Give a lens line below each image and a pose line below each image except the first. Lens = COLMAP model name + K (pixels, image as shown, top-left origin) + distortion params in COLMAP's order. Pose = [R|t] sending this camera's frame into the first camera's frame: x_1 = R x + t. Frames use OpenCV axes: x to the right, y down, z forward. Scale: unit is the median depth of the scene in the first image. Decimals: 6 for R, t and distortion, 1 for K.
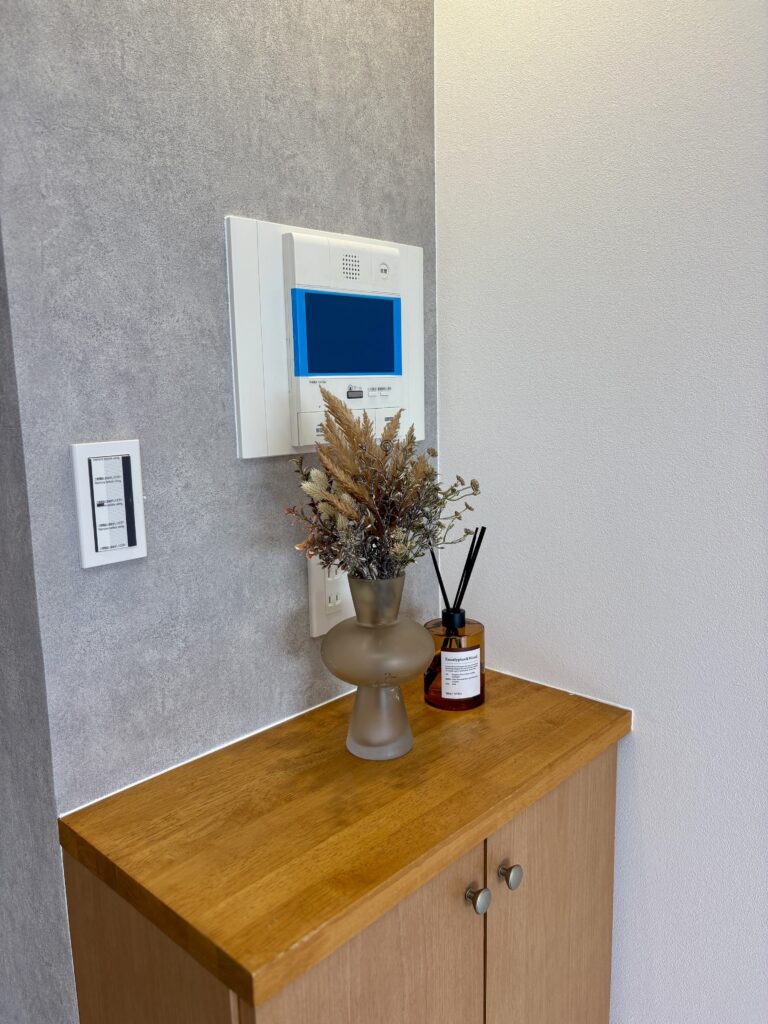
lens RADIAL K [[781.1, 0, 382.8], [0, 781.1, 515.9], [0, 0, 1]] dist [0.013083, 0.003492]
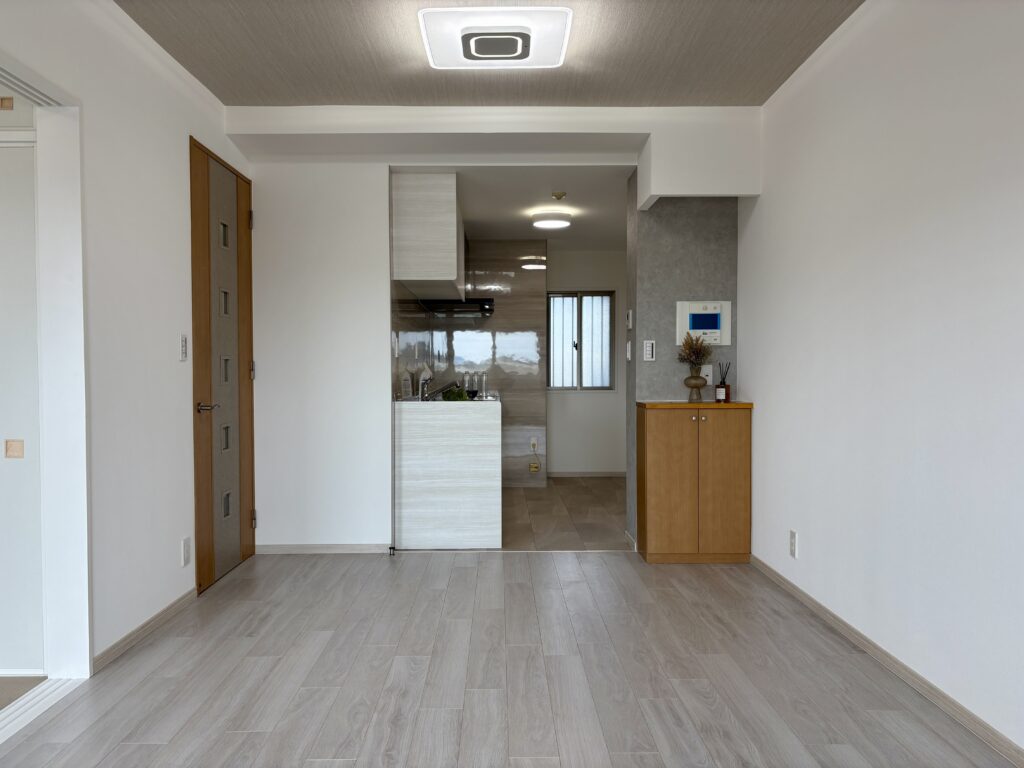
lens RADIAL K [[781.1, 0, 510.4], [0, 781.1, 383.8], [0, 0, 1]] dist [0.013083, 0.003492]
pose [[0.684088, 0.043485, -0.728102, 3.047607], [-0.131361, 0.989245, -0.064338, 0.701299], [0.717473, 0.139657, 0.682443, -3.538270]]
